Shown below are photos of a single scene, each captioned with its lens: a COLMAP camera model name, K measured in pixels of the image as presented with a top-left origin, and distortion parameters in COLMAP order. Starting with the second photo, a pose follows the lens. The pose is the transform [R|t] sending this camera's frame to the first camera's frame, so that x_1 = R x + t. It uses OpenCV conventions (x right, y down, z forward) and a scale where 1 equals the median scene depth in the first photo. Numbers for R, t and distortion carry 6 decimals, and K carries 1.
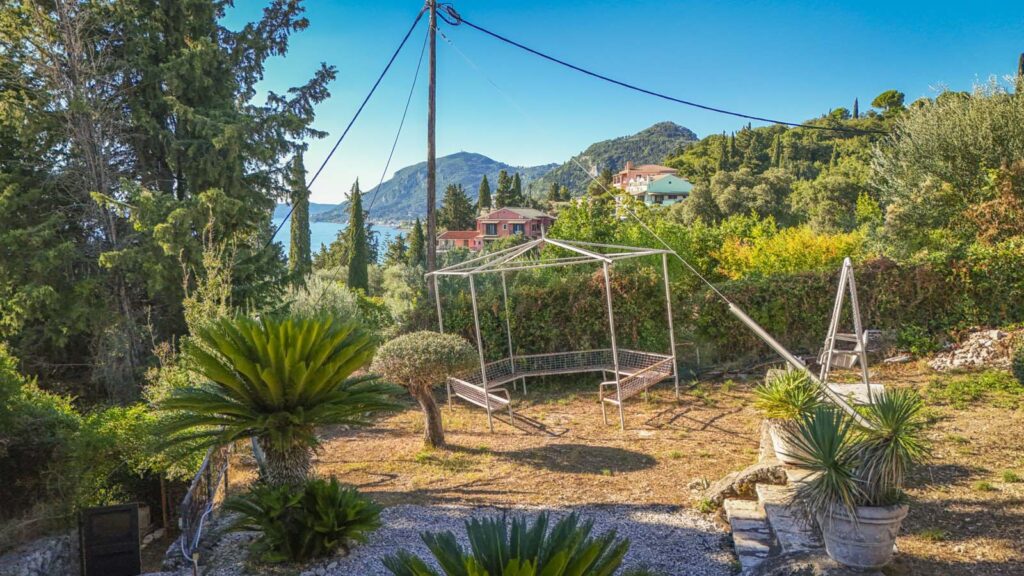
lens RADIAL K [[767.0, 0, 512.0], [0, 767.0, 288.0], [0, 0, 1]] dist [0.098872, -0.085674]
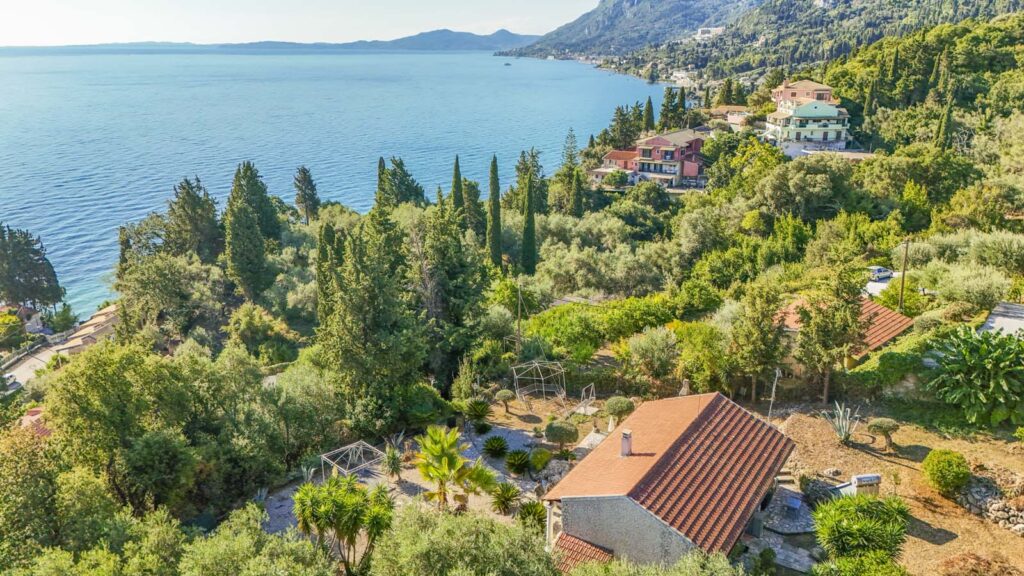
lens RADIAL K [[767.0, 0, 512.0], [0, 767.0, 288.0], [0, 0, 1]] dist [0.098872, -0.085674]
pose [[0.967720, 0.067803, -0.242736, 0.070924], [-0.017336, 0.978759, 0.204282, -0.104218], [0.251431, -0.193480, 0.948340, -0.231372]]
